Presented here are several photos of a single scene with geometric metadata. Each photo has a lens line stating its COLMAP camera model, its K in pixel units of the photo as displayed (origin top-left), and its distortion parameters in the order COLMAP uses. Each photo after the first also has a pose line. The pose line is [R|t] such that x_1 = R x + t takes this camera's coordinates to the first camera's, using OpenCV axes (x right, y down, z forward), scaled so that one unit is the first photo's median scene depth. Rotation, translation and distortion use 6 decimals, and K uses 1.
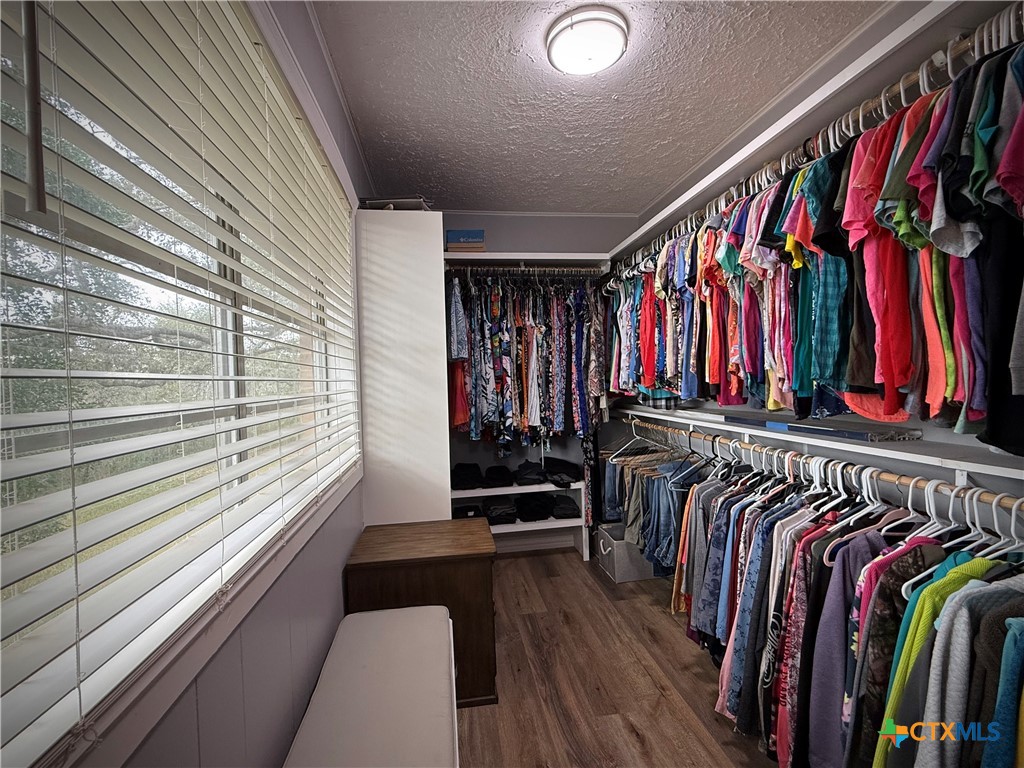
lens RADIAL K [[474.7, 0, 508.6], [0, 474.7, 383.2], [0, 0, 1]] dist [0.002093, 0.000346]
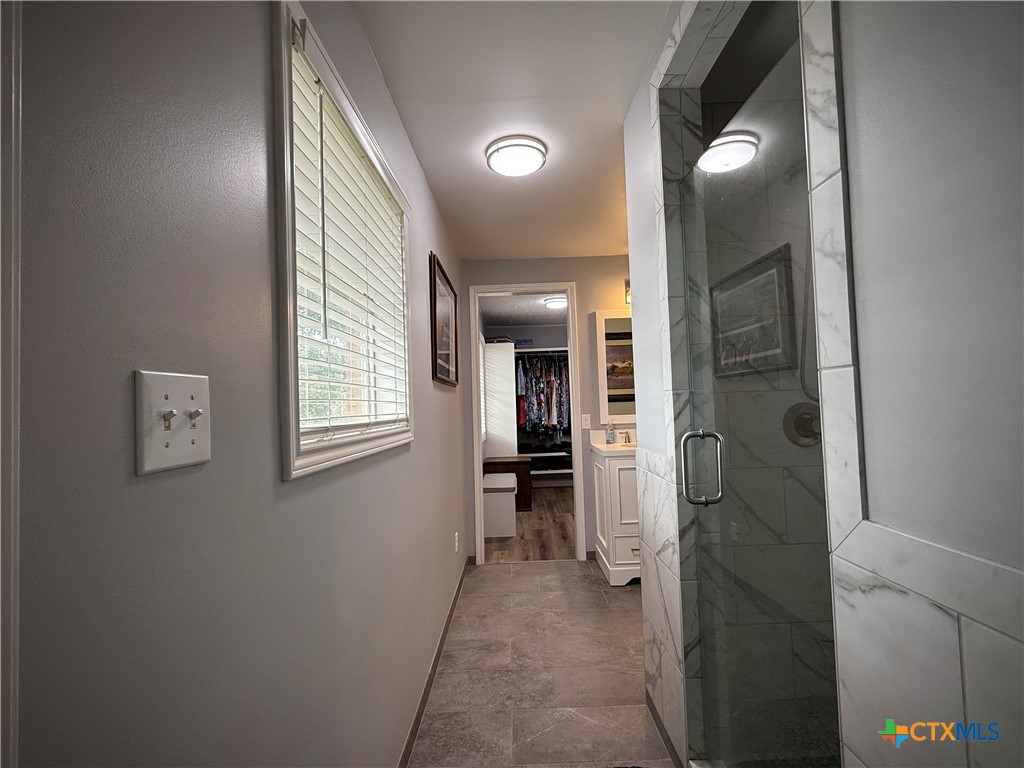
lens RADIAL K [[474.7, 0, 513.3], [0, 474.7, 388.3], [0, 0, 1]] dist [0.002093, 0.000346]
pose [[0.990125, -0.008518, -0.139932, 0.177538], [0.000969, 0.998545, -0.053925, 0.039192], [0.140187, 0.053257, 0.988692, -1.271932]]
